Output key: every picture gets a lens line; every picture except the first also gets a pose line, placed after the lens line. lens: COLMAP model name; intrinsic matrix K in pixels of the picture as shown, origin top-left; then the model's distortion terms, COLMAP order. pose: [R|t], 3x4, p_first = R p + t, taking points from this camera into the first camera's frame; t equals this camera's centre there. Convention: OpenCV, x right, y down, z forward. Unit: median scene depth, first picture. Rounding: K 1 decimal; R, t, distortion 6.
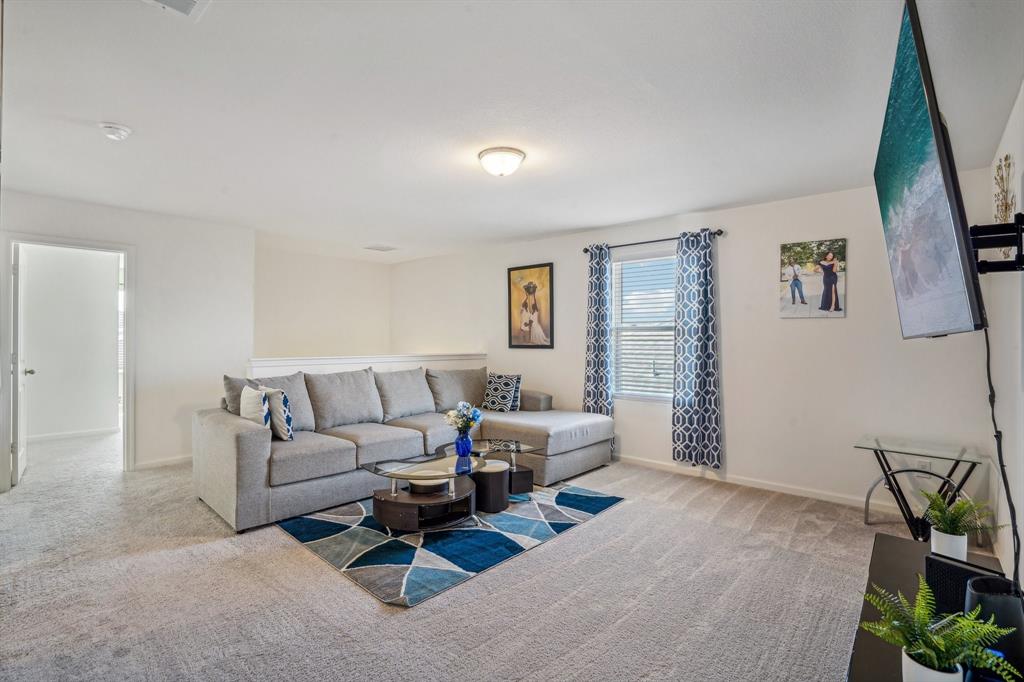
lens RADIAL K [[504.9, 0, 506.7], [0, 504.9, 336.5], [0, 0, 1]] dist [-0.082207, 0.036963]
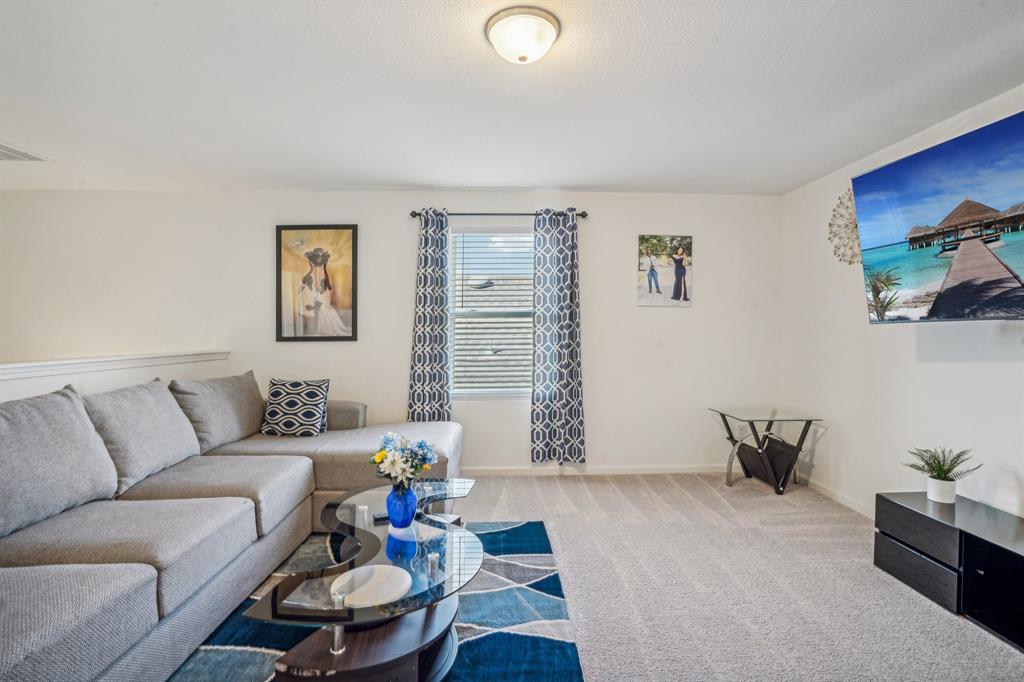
lens RADIAL K [[488.5, 0, 526.3], [0, 488.5, 332.1], [0, 0, 1]] dist [-0.061316, 0.024247]
pose [[0.703258, -0.004644, 0.710920, -0.340229], [0.002738, 0.999989, 0.003824, 0.012925], [-0.710930, -0.000743, 0.703263, 0.457508]]
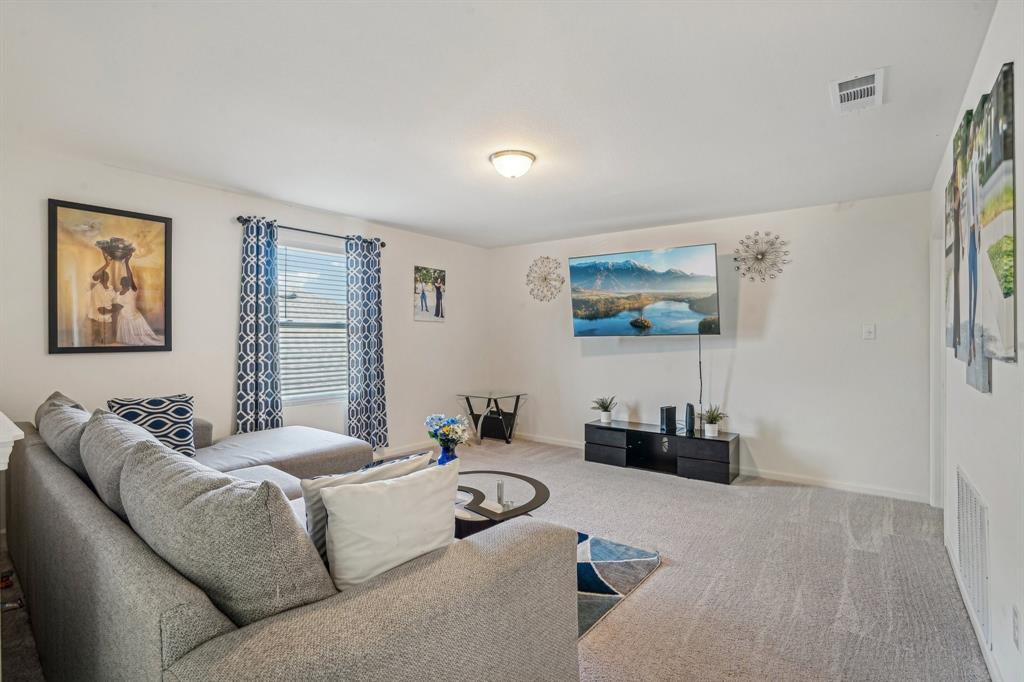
lens RADIAL K [[489.2, 0, 508.8], [0, 489.2, 345.7], [0, 0, 1]] dist [-0.051262, 0.024148]
pose [[-0.095598, -0.016243, 0.995288, -0.802509], [-0.001642, 0.999868, 0.016160, 0.008853], [-0.995419, -0.000089, -0.095612, 0.886881]]
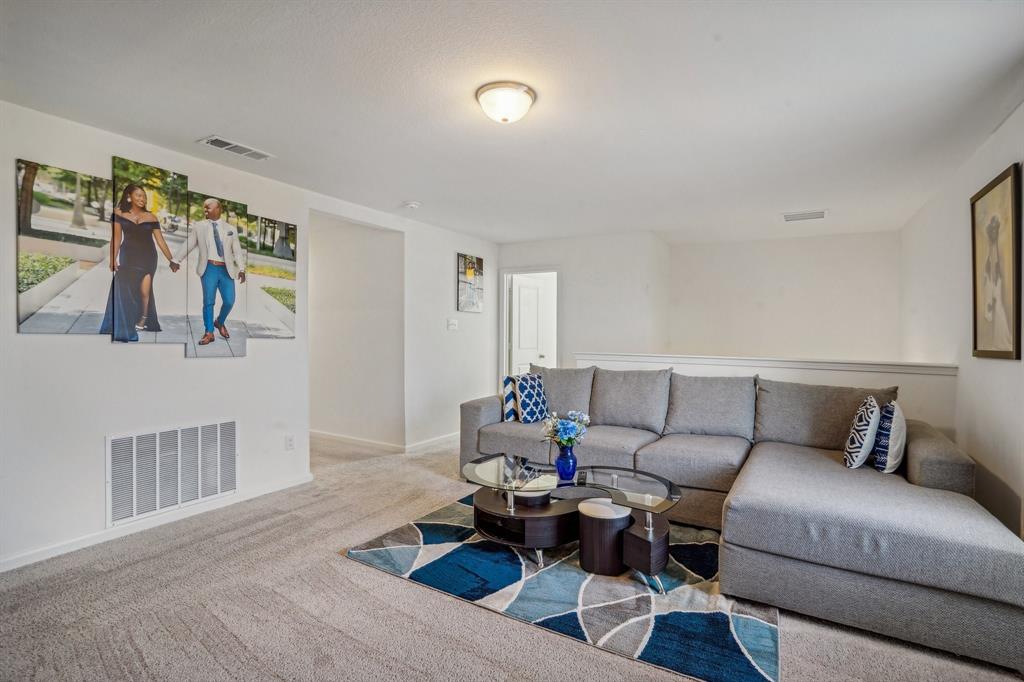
lens RADIAL K [[493.4, 0, 512.5], [0, 493.4, 336.8], [0, 0, 1]] dist [-0.061889, 0.017803]
pose [[0.168916, 0.004694, -0.985619, 0.601556], [-0.006171, 0.999974, 0.003705, 0.008124], [0.985611, 0.005456, 0.168940, 0.705574]]
